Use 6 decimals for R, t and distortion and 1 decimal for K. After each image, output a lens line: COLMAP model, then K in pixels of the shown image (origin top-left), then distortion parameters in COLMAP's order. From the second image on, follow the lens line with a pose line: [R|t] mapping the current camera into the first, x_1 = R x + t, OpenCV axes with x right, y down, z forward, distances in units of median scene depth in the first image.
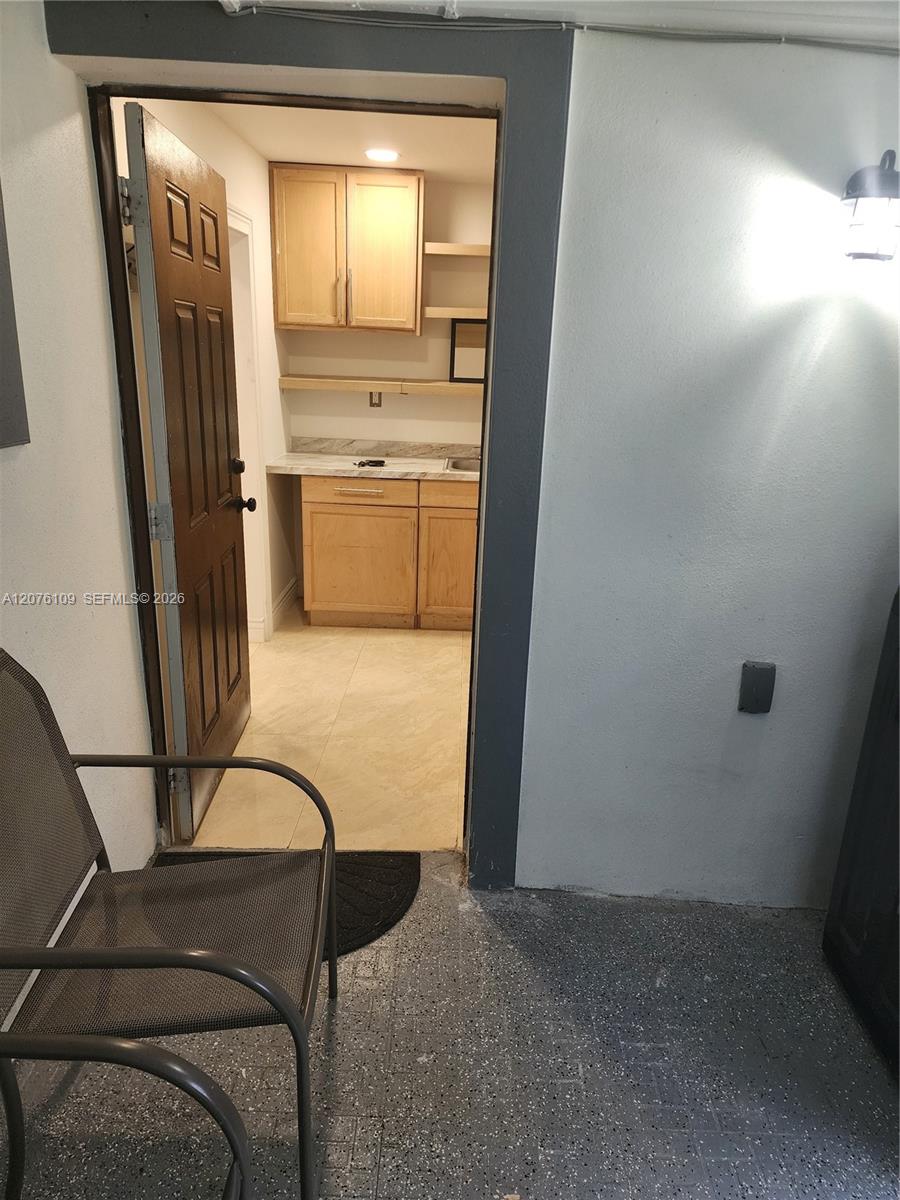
lens RADIAL K [[796.1, 0, 463.2], [0, 796.1, 606.0], [0, 0, 1]] dist [0.076336, -0.070653]
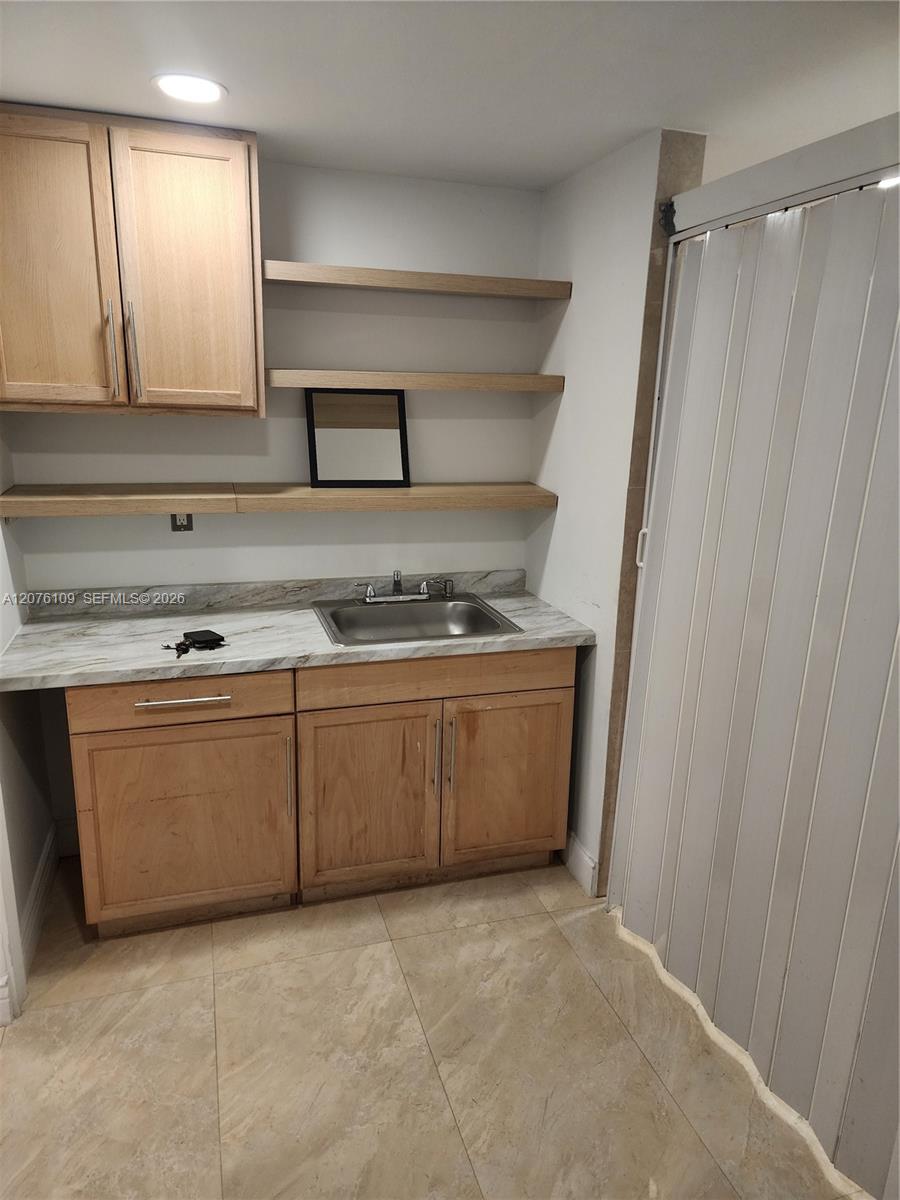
lens RADIAL K [[796.1, 0, 445.0], [0, 796.1, 606.9], [0, 0, 1]] dist [0.076336, -0.070653]
pose [[0.952534, -0.093127, 0.289840, -0.112544], [0.105372, 0.994069, -0.026896, -0.172730], [-0.285616, 0.056160, 0.956697, 0.418582]]
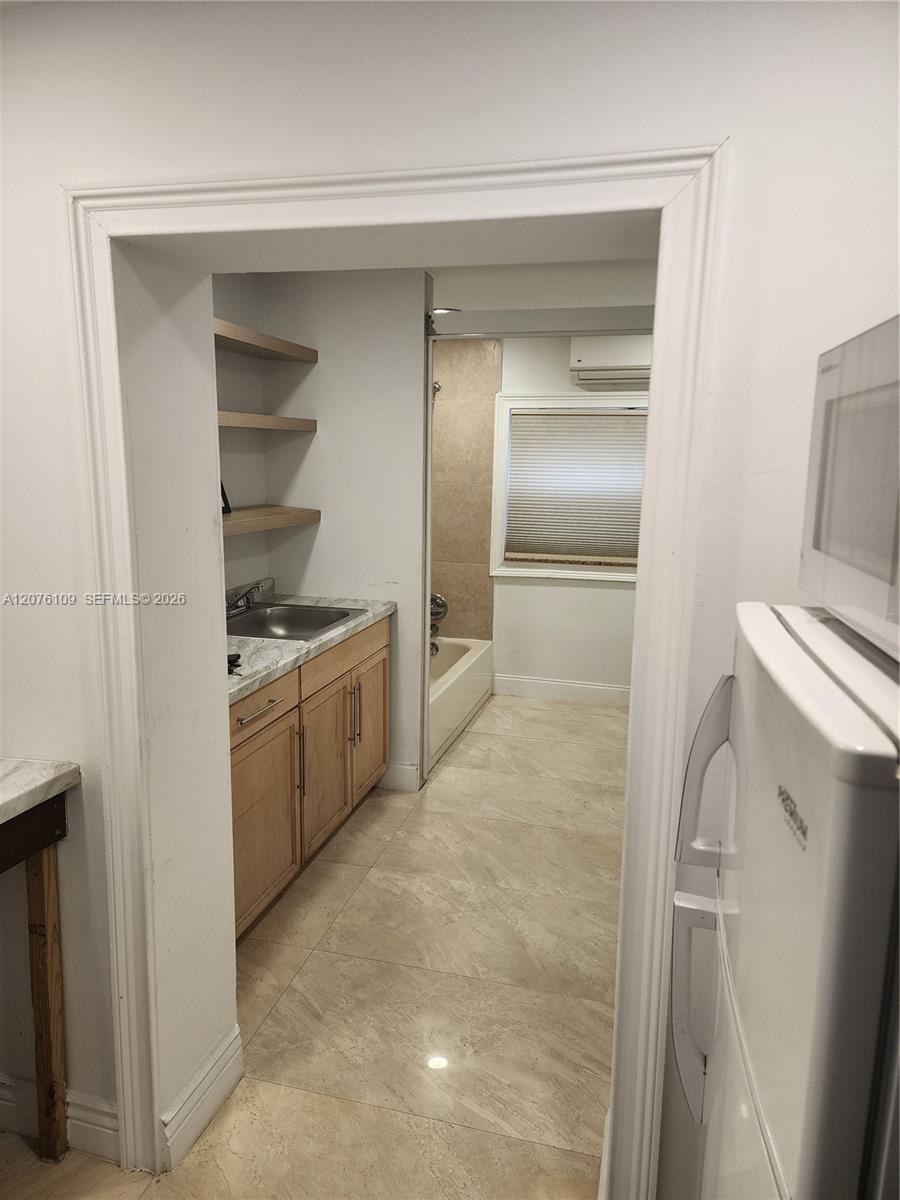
lens RADIAL K [[796.1, 0, 448.4], [0, 796.1, 603.6], [0, 0, 1]] dist [0.076336, -0.070653]
pose [[0.248092, -0.208063, 0.946129, -0.627064], [0.294907, 0.946528, 0.130821, -0.251863], [-0.922757, 0.246564, 0.296186, 0.670787]]
